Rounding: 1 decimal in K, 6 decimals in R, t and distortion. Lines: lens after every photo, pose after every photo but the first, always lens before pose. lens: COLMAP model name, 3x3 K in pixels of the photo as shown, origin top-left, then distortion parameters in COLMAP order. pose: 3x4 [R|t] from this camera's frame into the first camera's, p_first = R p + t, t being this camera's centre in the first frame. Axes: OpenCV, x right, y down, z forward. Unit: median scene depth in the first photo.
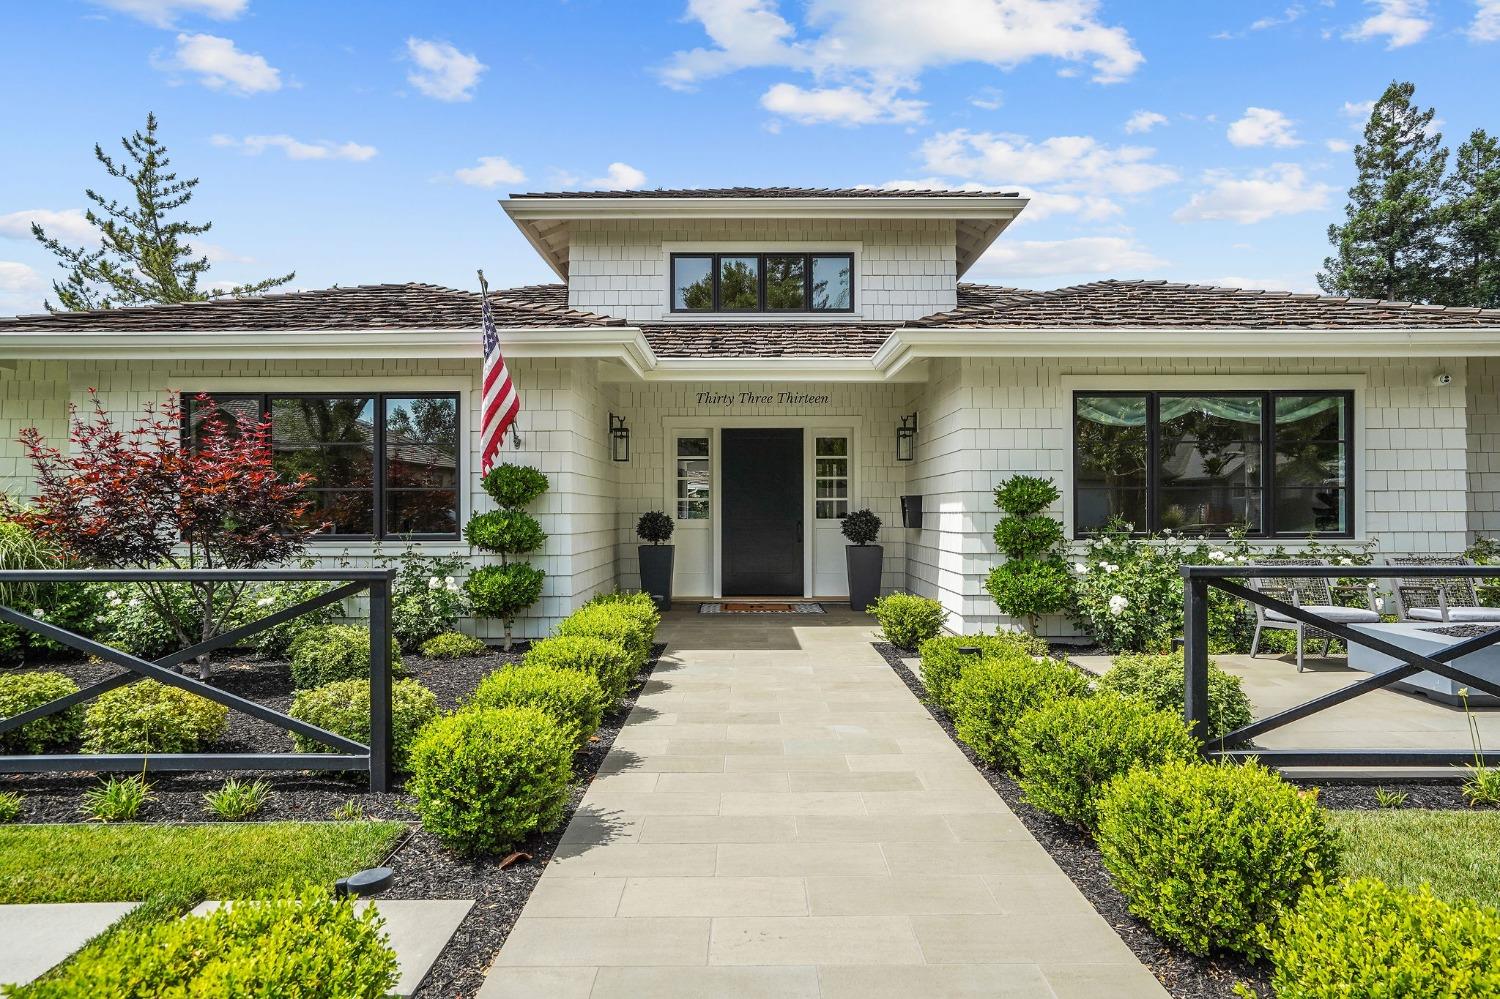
lens RADIAL K [[916.2, 0, 753.2], [0, 916.2, 528.3], [0, 0, 1]] dist [-0.057101, 0.060953]
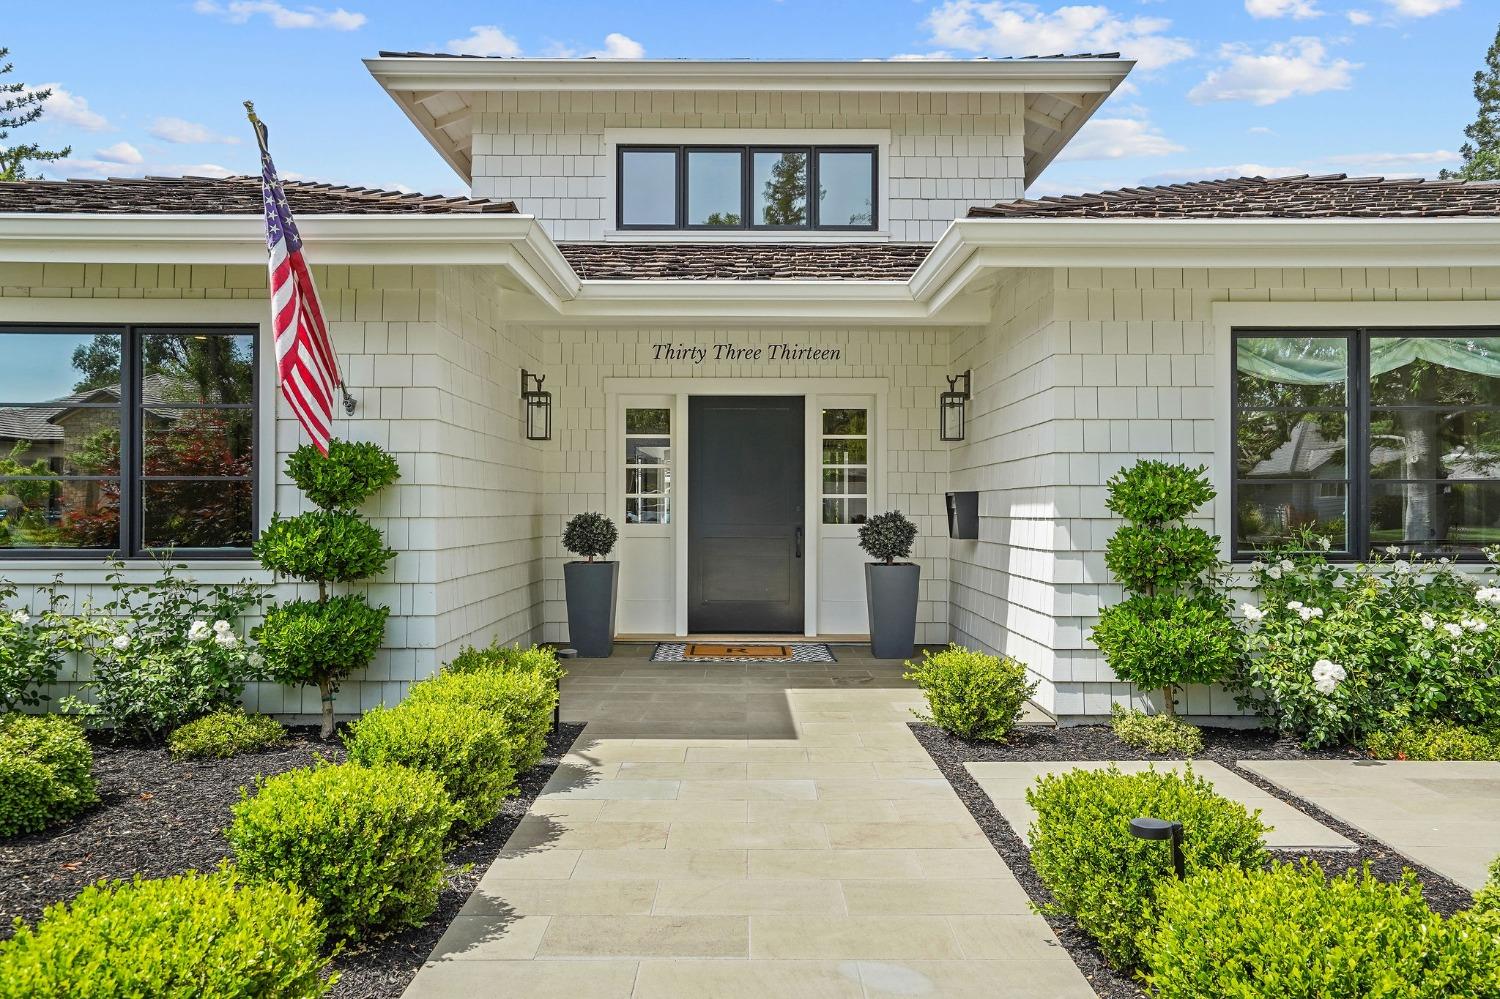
lens RADIAL K [[1045.5, 0, 749.2], [0, 1045.5, 493.6], [0, 0, 1]] dist [0.003187, 0.008010]
pose [[0.999986, 0.004915, -0.001697, 0.014389], [-0.004969, 0.999432, -0.033321, -0.007225], [0.001532, 0.033329, 0.999443, 0.206342]]
